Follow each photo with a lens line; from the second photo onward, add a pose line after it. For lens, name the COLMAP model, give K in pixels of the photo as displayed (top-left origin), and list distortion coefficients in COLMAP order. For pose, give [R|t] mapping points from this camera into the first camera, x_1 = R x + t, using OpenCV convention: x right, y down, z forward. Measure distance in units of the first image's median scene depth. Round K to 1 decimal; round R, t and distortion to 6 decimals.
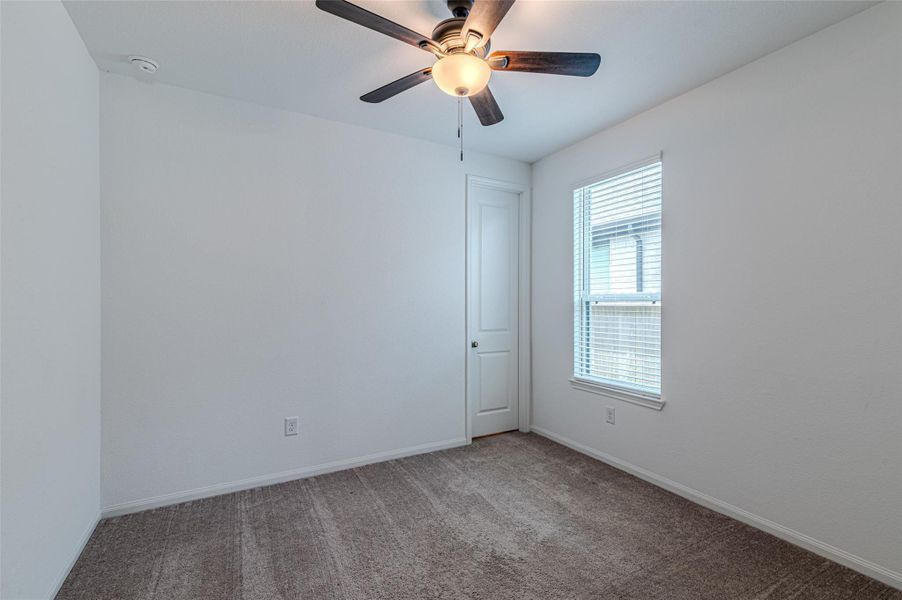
lens RADIAL K [[377.7, 0, 449.7], [0, 377.7, 300.0], [0, 0, 1]] dist [0.002922, 0.000292]
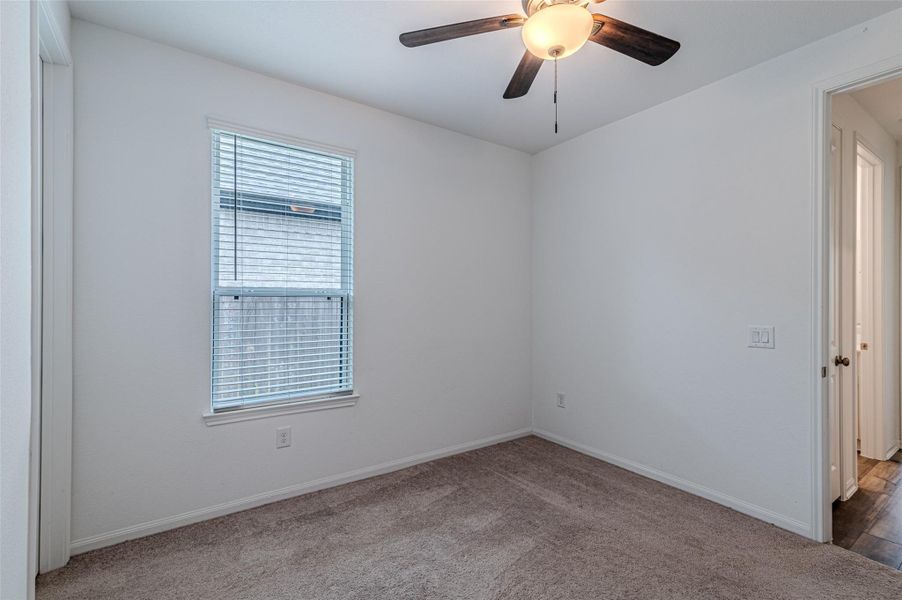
lens RADIAL K [[411.1, 0, 448.8], [0, 411.1, 297.9], [0, 0, 1]] dist [0.019485, -0.000903]
pose [[-0.065667, -0.000591, 0.997841, -0.490296], [-0.009751, 0.999952, -0.000050, 0.002923], [-0.997794, -0.009733, -0.065669, 0.723141]]
